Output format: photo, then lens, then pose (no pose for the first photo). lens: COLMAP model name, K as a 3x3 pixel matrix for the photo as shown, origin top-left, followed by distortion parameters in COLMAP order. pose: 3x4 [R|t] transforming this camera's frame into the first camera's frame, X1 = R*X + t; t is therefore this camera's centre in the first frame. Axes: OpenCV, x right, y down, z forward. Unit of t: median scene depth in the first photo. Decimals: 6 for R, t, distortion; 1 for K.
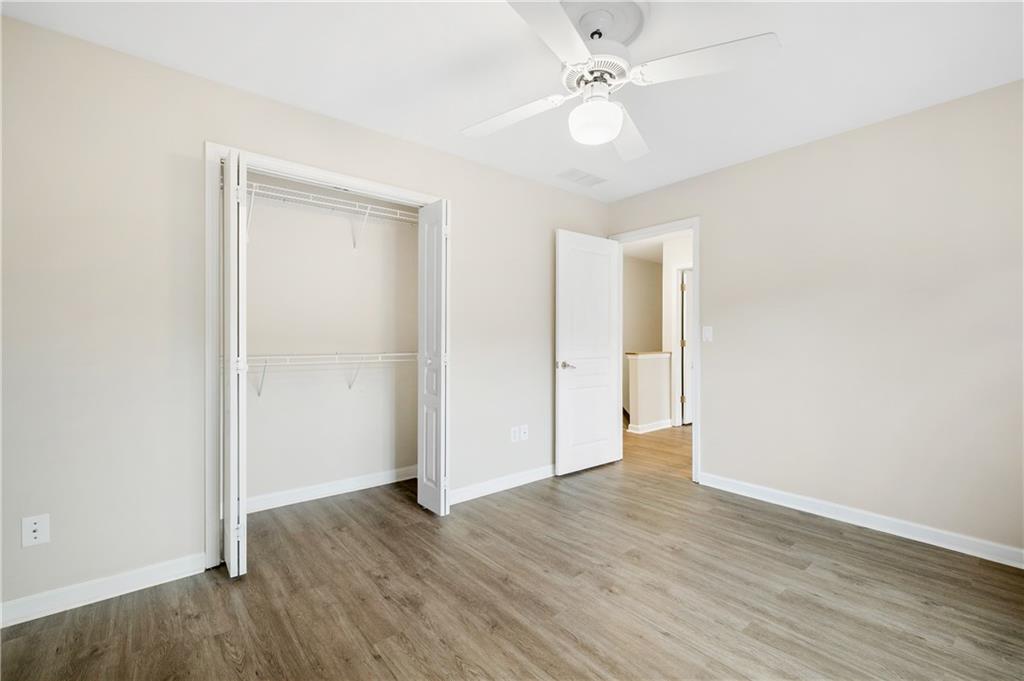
lens RADIAL K [[435.7, 0, 525.9], [0, 435.7, 338.1], [0, 0, 1]] dist [0.000096, 0.000041]
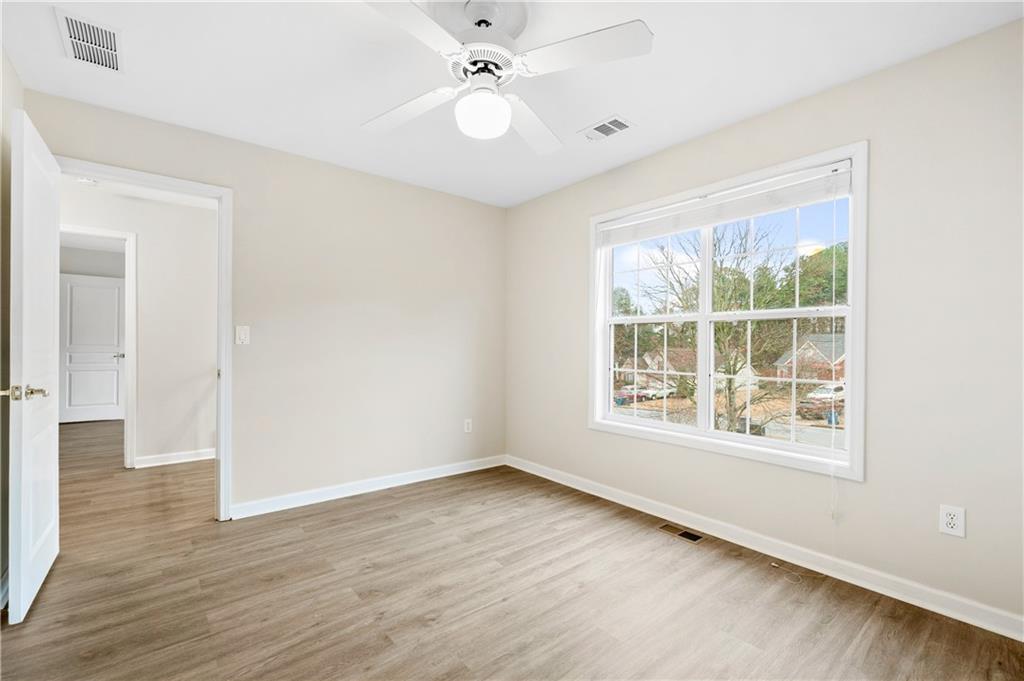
lens RADIAL K [[442.4, 0, 512.0], [0, 442.4, 340.5], [0, 0, 1]] dist [0.001487, 0.000178]
pose [[0.031143, 0.012329, 0.999439, -0.645419], [-0.013271, 0.999841, -0.011920, 0.006357], [-0.999427, -0.012893, 0.031302, 0.719667]]
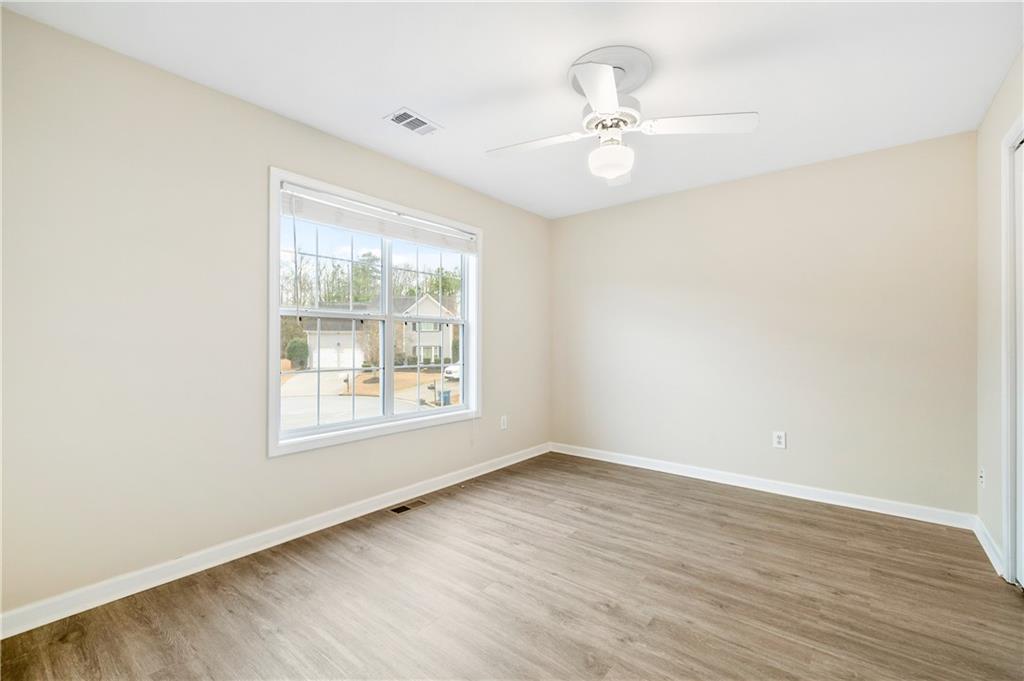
lens RADIAL K [[442.4, 0, 512.0], [0, 442.4, 340.5], [0, 0, 1]] dist [0.001487, 0.000178]
pose [[-0.984628, -0.000456, -0.174665, 0.507046], [0.000939, 0.999968, -0.007903, 0.003410], [0.174663, -0.007945, -0.984596, 1.706045]]
